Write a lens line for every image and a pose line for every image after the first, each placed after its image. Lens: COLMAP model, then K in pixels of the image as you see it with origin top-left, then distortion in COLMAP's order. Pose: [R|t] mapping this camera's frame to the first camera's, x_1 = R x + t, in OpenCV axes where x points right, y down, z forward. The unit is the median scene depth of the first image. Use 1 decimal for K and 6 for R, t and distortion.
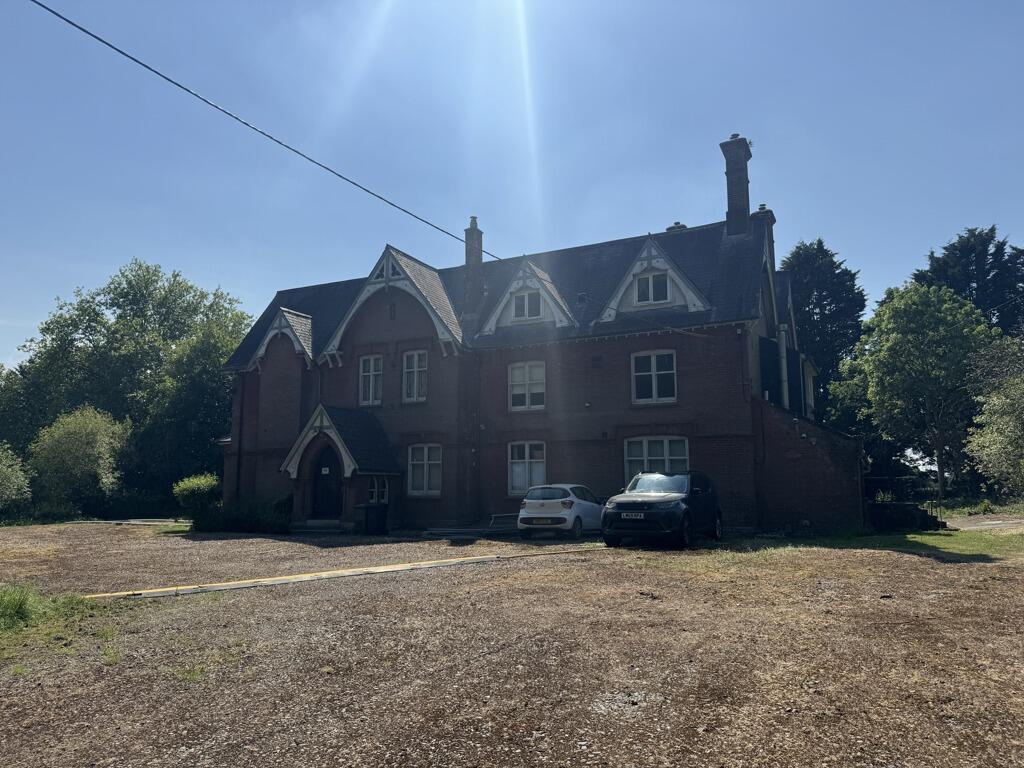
lens RADIAL K [[727.9, 0, 512.0], [0, 727.9, 384.0], [0, 0, 1]] dist [0.053514, 0.000033]
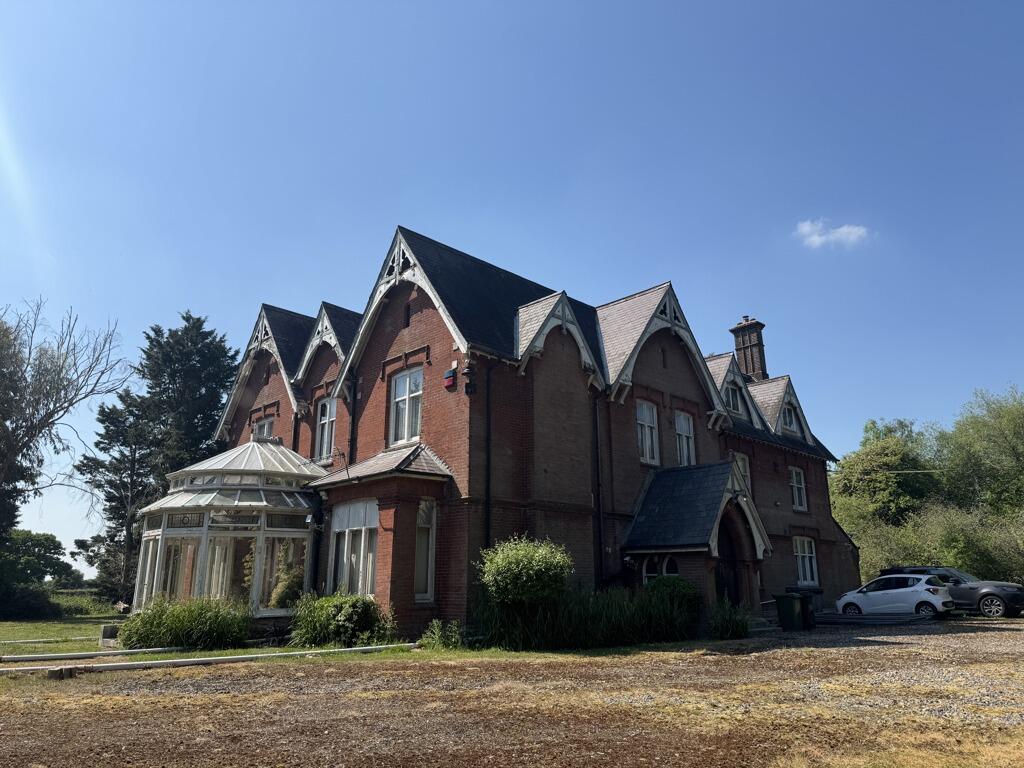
lens RADIAL K [[727.9, 0, 512.0], [0, 727.9, 384.0], [0, 0, 1]] dist [0.053514, 0.000033]
pose [[0.315144, 0.258422, 0.913183, -1.020431], [-0.128938, 0.964950, -0.228575, 0.151070], [-0.940244, -0.045710, 0.337418, 0.910194]]
